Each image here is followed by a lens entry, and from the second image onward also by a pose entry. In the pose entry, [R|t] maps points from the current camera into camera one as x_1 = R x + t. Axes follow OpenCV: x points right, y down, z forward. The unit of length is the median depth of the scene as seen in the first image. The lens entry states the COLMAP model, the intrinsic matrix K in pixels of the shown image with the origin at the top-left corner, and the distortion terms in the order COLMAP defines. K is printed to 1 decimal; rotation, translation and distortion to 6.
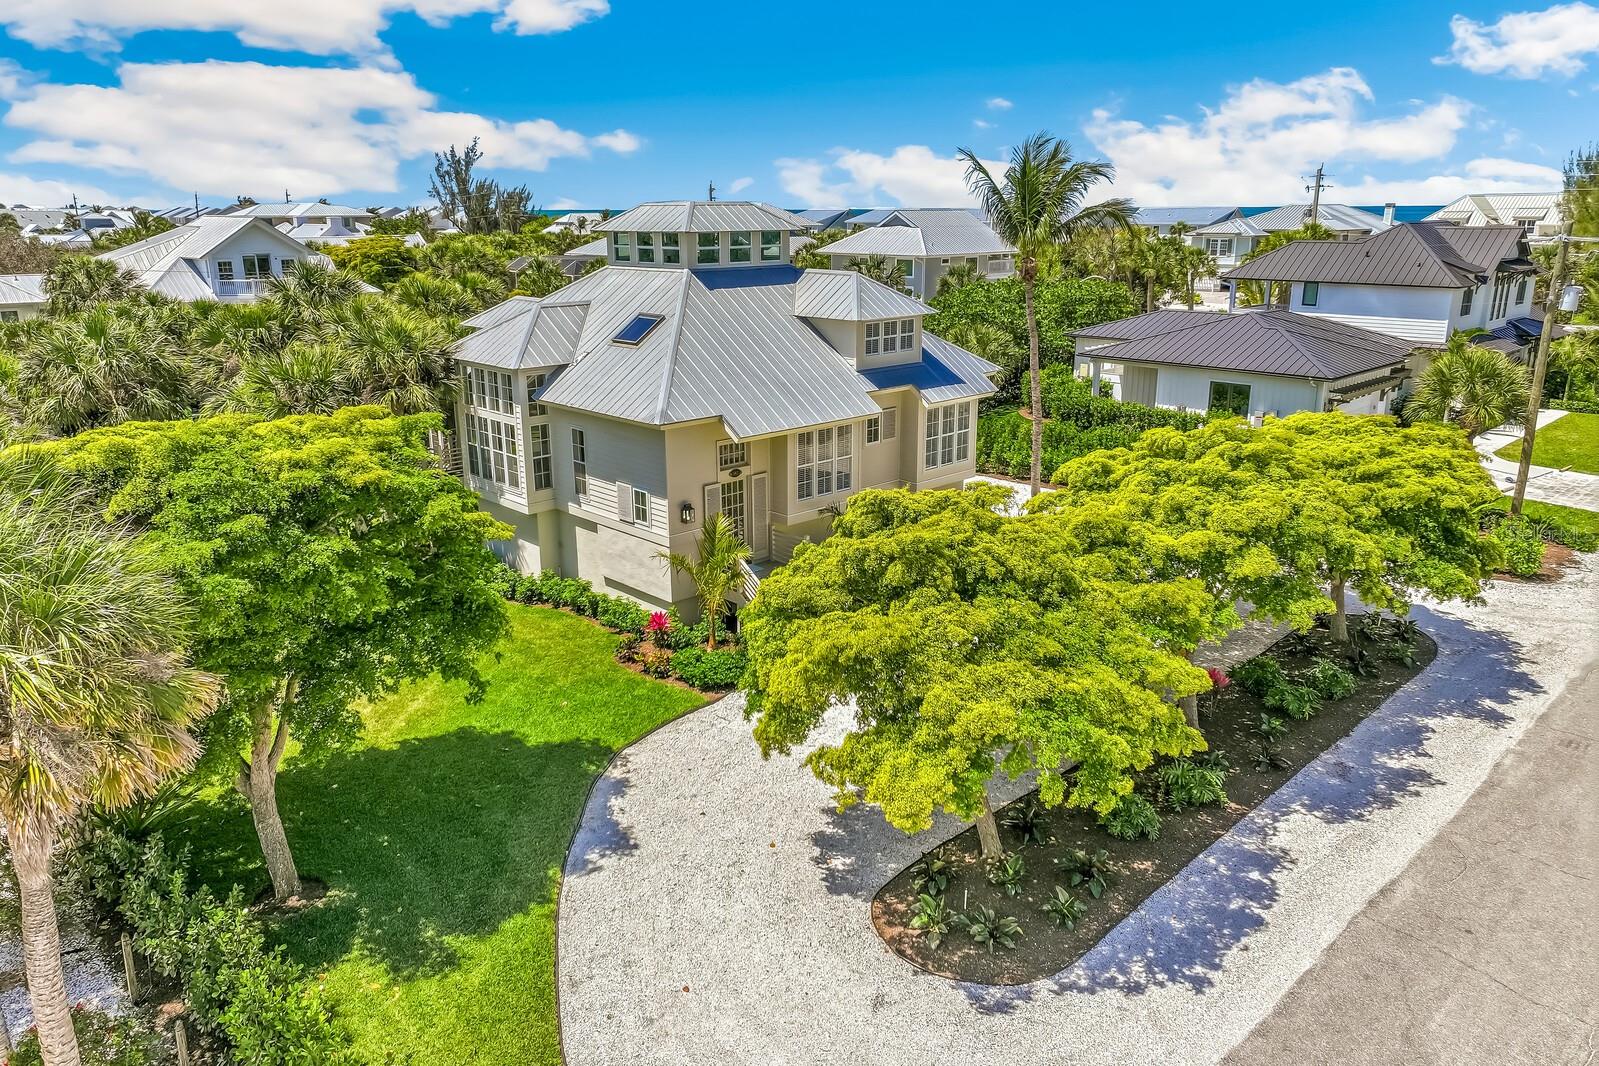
lens RADIAL K [[1111.4, 0, 799.5], [0, 1111.4, 533.0], [0, 0, 1]] dist [0.019010, 0.000568]
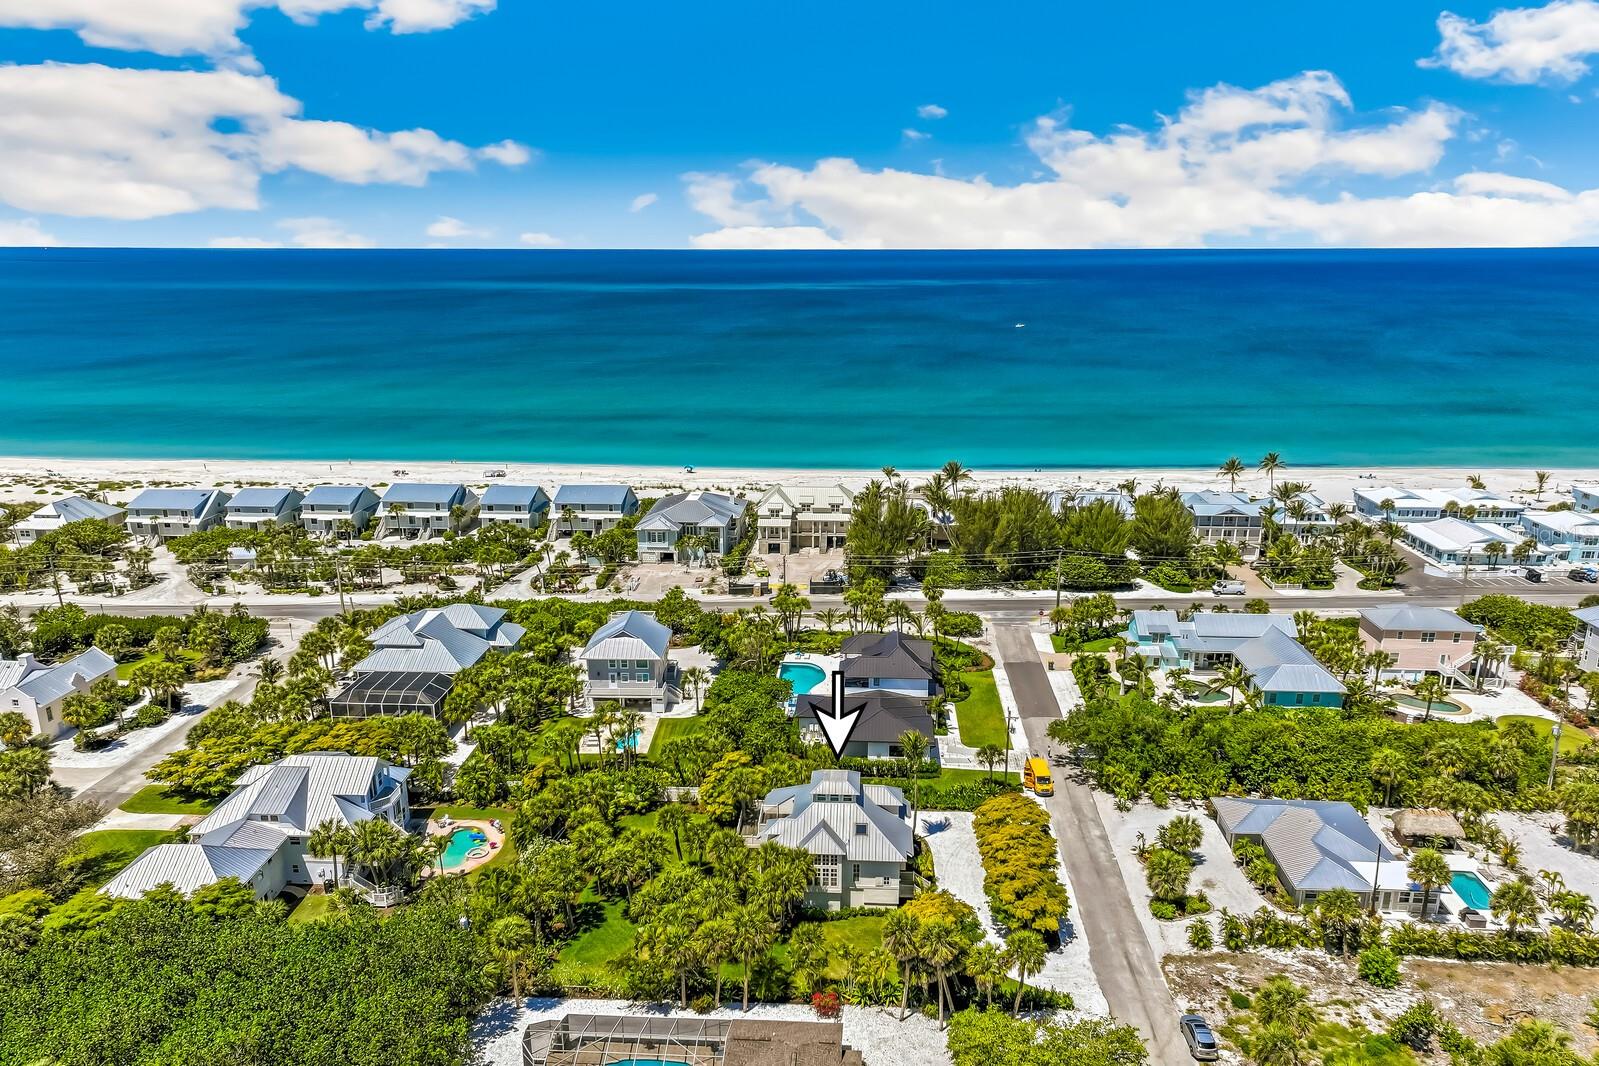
lens RADIAL K [[1144.3, 0, 801.0], [0, 1144.3, 547.8], [0, 0, 1]] dist [0.019727, -0.000744]
pose [[0.737123, -0.169074, 0.654266, -2.632395], [0.189928, 0.981002, 0.039529, -1.300690], [-0.648520, 0.095125, 0.755231, -1.749206]]
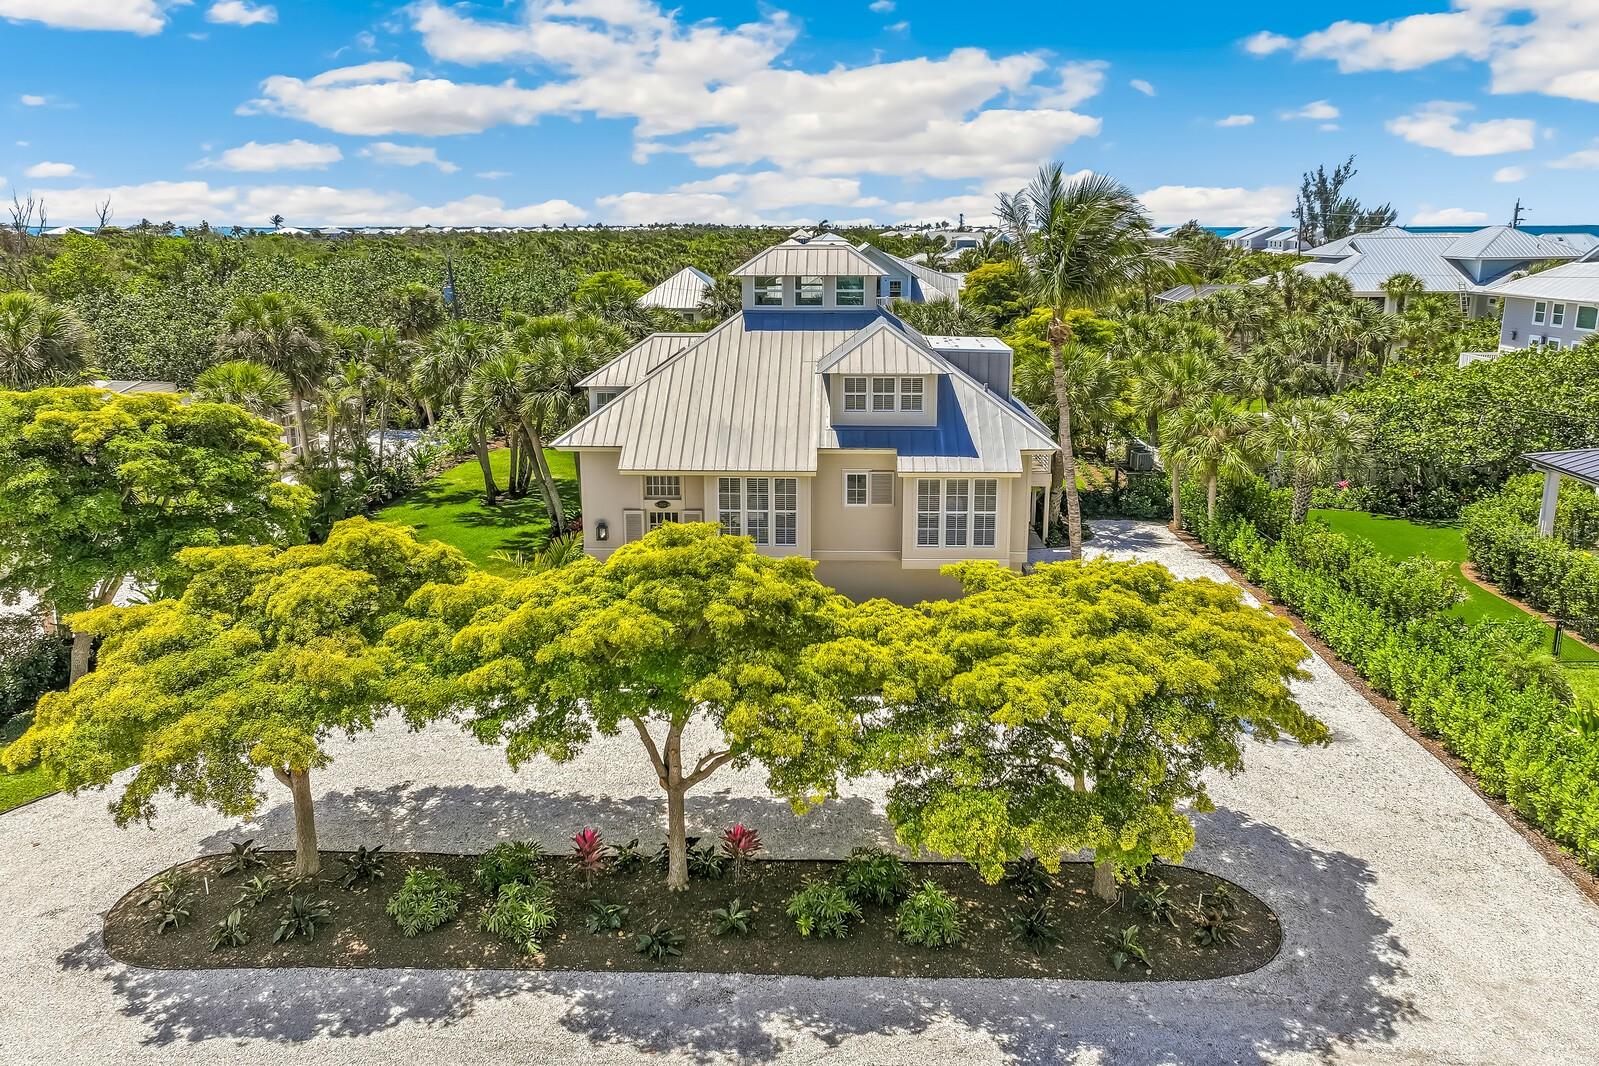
lens RADIAL K [[1127.6, 0, 802.5], [0, 1127.6, 457.6], [0, 0, 1]] dist [0.007552, 0.009650]
pose [[0.691951, 0.144497, -0.707336, 0.809588], [-0.200604, 0.979665, 0.003889, -0.132640], [0.693514, 0.139204, 0.706867, 0.347214]]
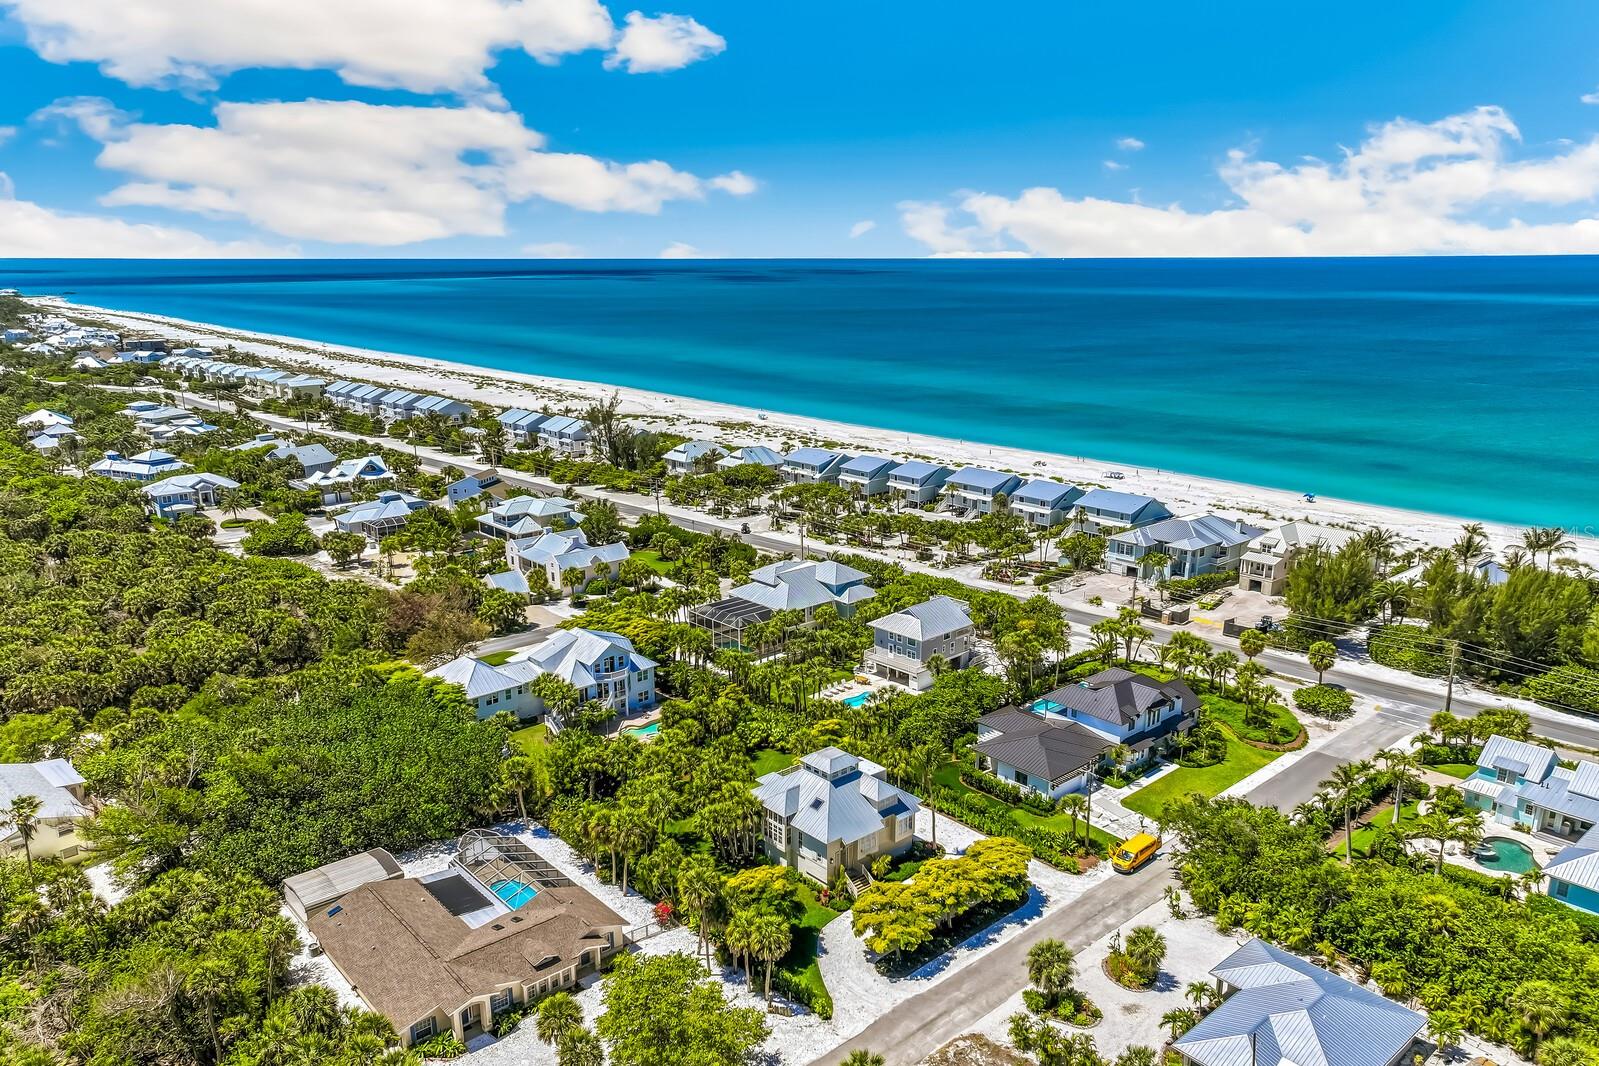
lens RADIAL K [[1114.6, 0, 799.6], [0, 1114.6, 603.0], [0, 0, 1]] dist [0.009864, 0.001694]
pose [[0.998962, 0.012664, -0.043757, -0.054676], [-0.012104, 0.999842, 0.013027, -0.956263], [0.043915, -0.012483, 0.998957, -2.831357]]
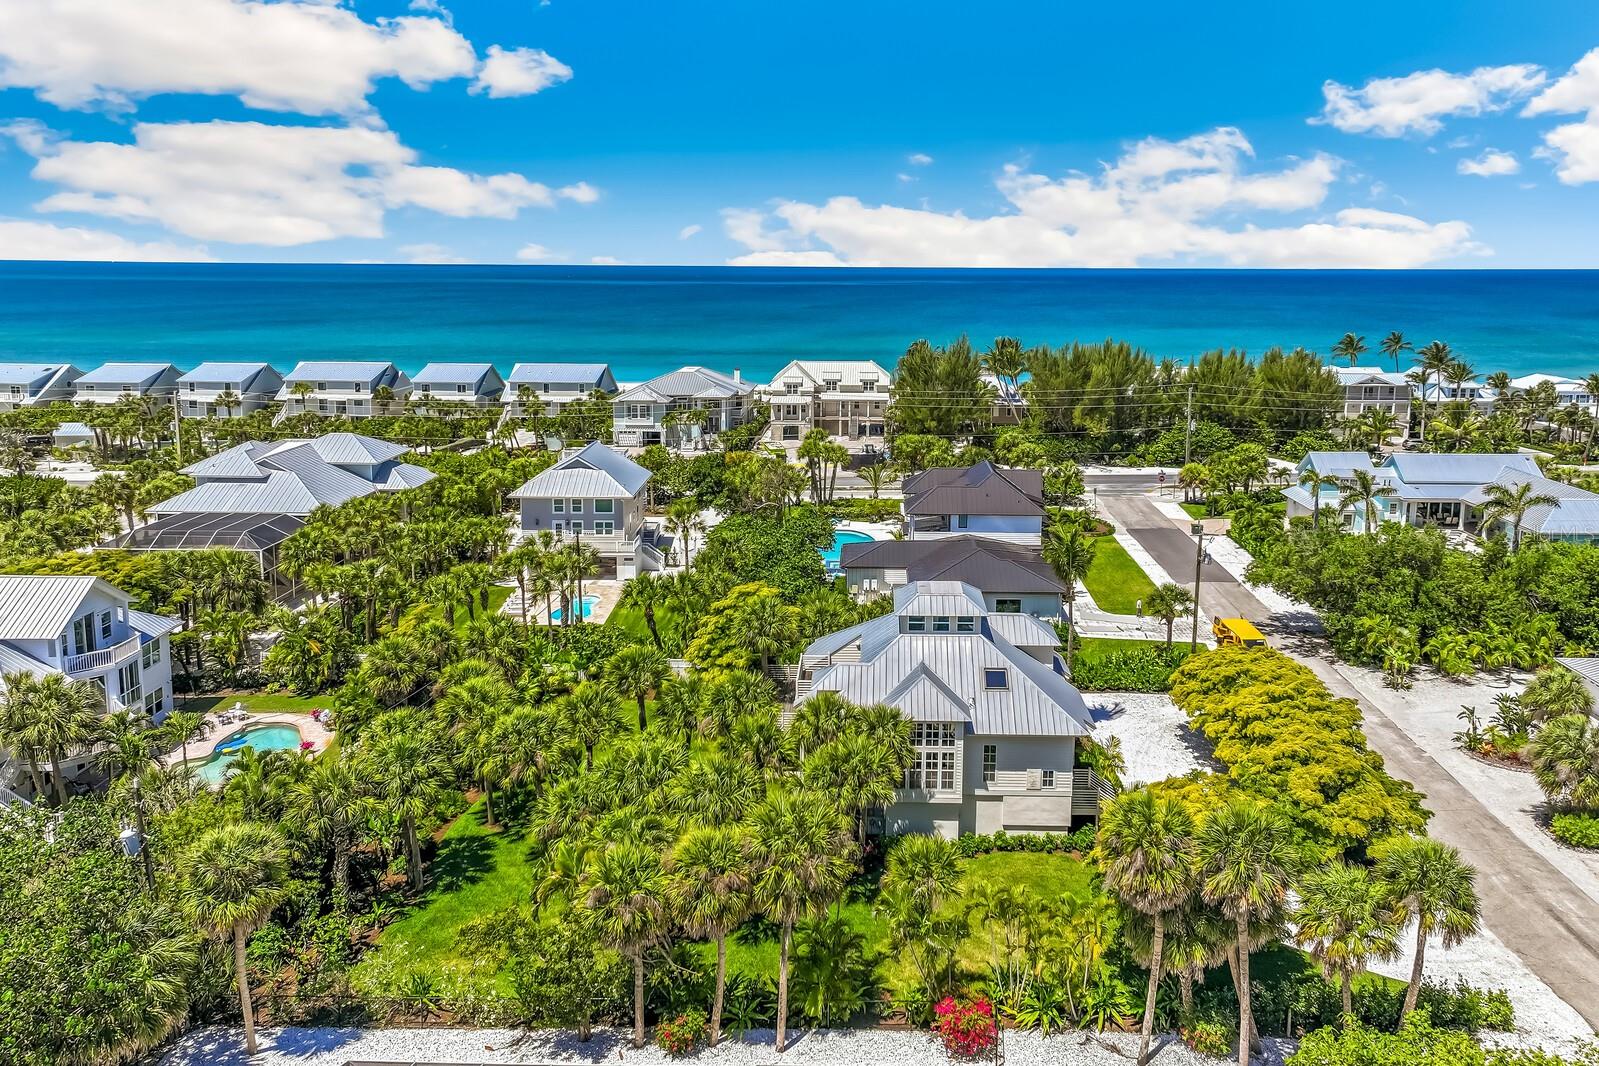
lens RADIAL K [[1168.0, 0, 853.6], [0, 1168.0, 394.5], [0, 0, 1]] dist [0.011898, -0.000161]
pose [[0.706446, -0.069731, 0.704324, -1.726264], [0.190379, 0.977180, -0.094208, -0.535700], [-0.681682, 0.200641, 0.703600, -0.280172]]
